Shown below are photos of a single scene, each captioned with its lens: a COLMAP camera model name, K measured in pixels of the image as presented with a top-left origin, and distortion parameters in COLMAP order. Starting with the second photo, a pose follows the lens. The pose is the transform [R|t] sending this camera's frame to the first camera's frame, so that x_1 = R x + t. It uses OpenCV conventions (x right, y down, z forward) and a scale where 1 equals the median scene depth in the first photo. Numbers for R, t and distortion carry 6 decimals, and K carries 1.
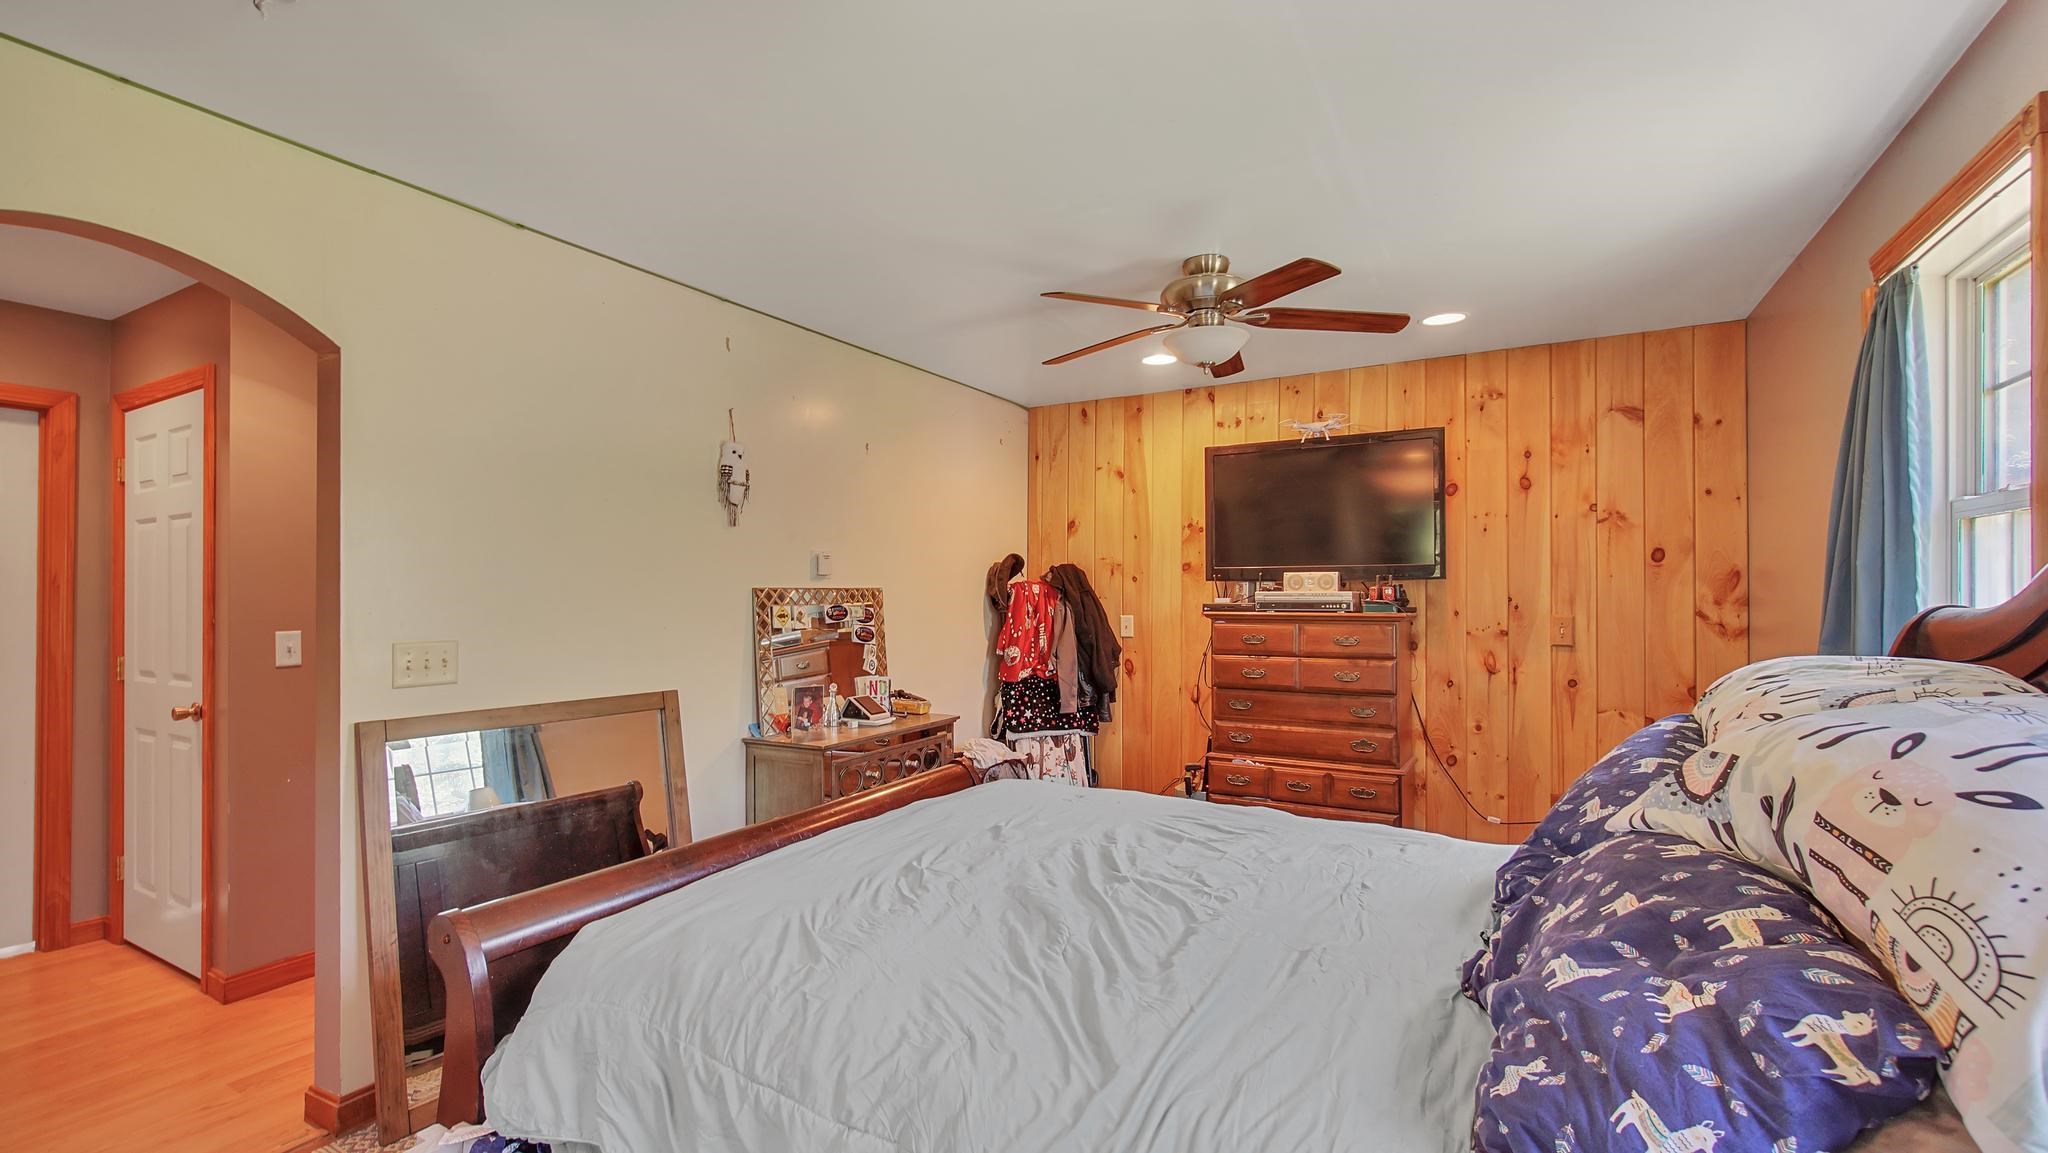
lens RADIAL K [[888.5, 0, 1013.3], [0, 888.5, 589.6], [0, 0, 1]] dist [-0.006656, 0.000864]
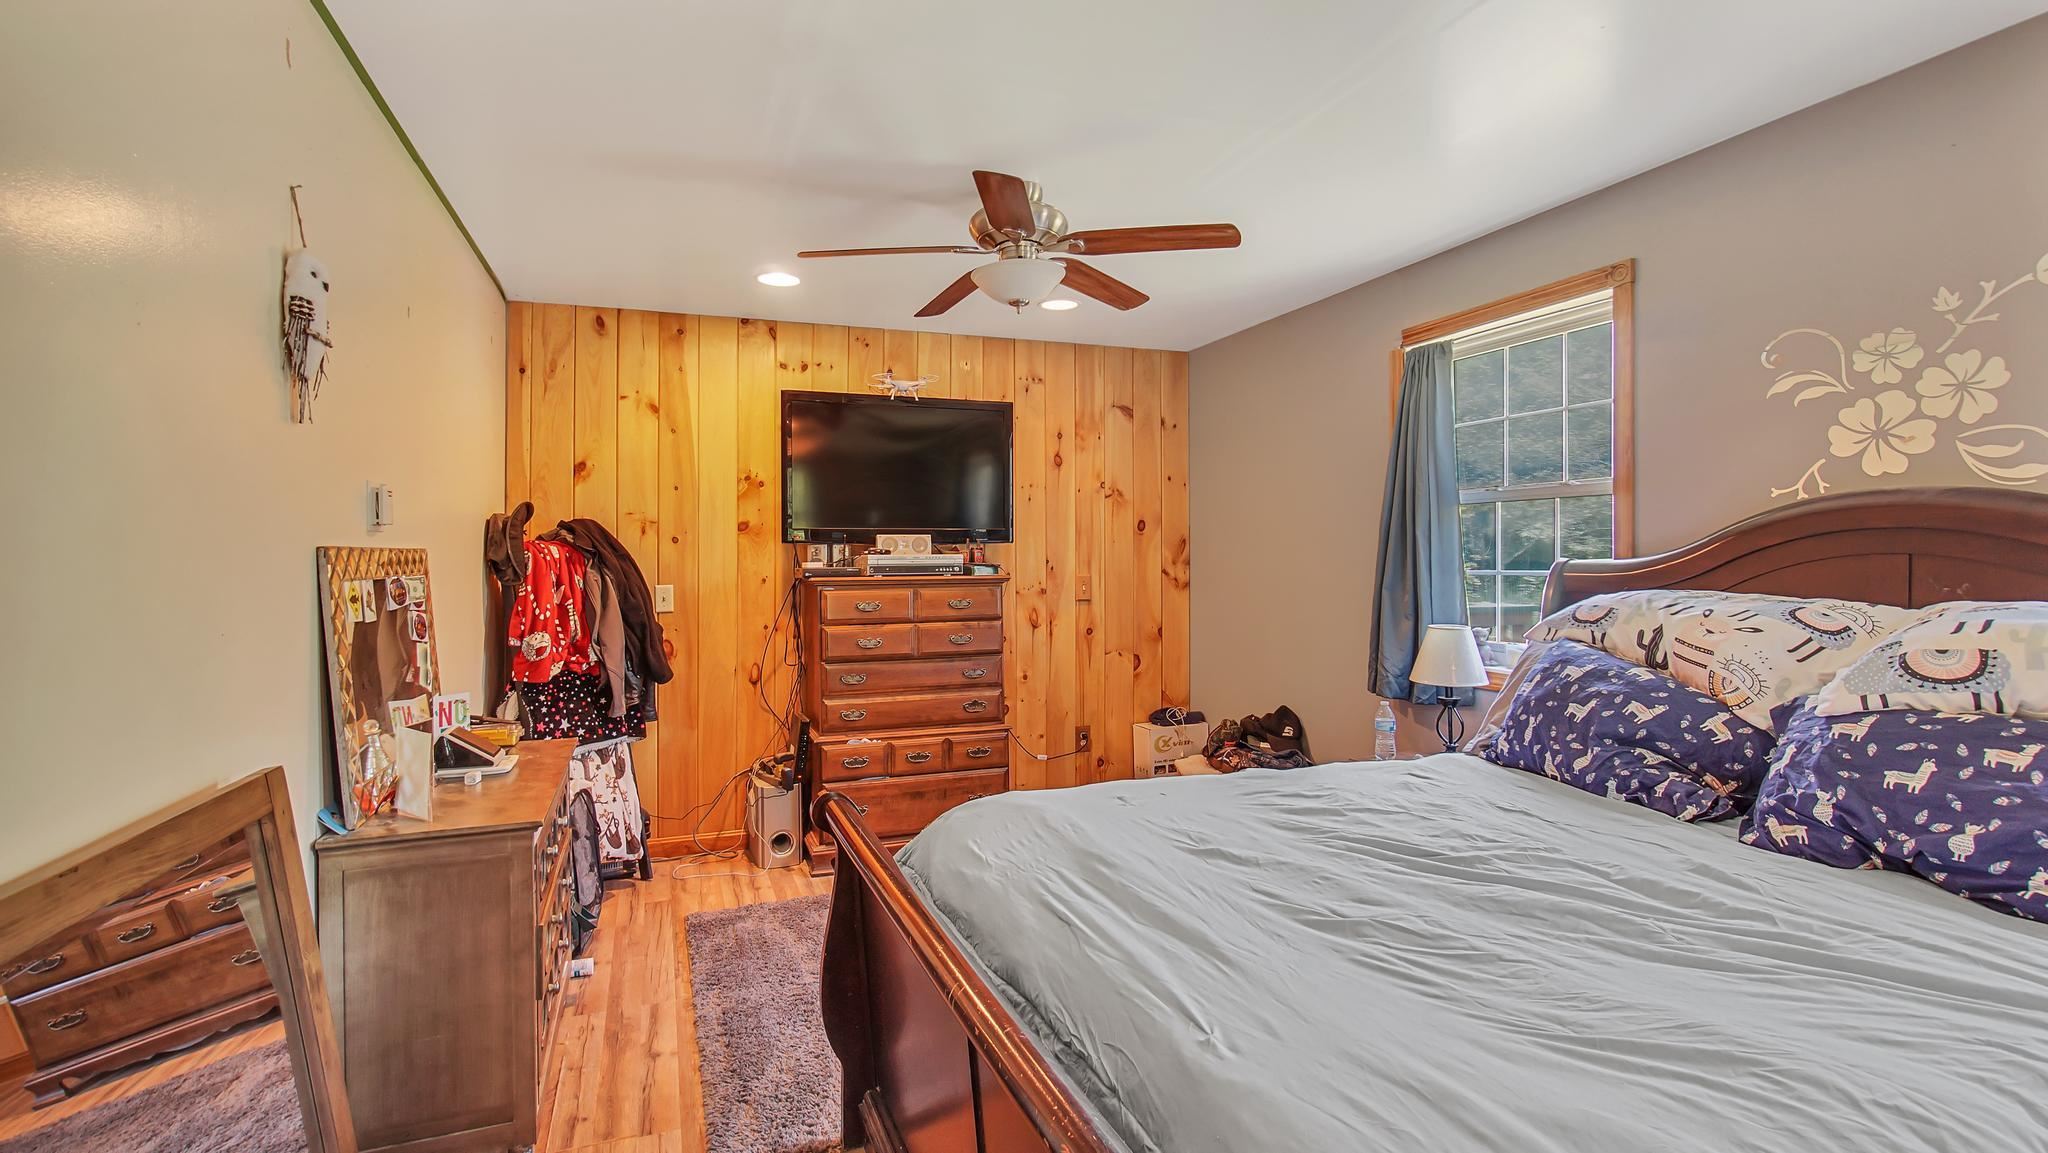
lens RADIAL K [[888.5, 0, 1021.2], [0, 888.5, 557.0], [0, 0, 1]] dist [-0.006656, 0.000864]
pose [[0.654145, -0.002066, 0.756366, -0.319335], [0.001080, 0.999998, 0.001798, 0.003127], [-0.756368, -0.000359, 0.654146, 0.276175]]
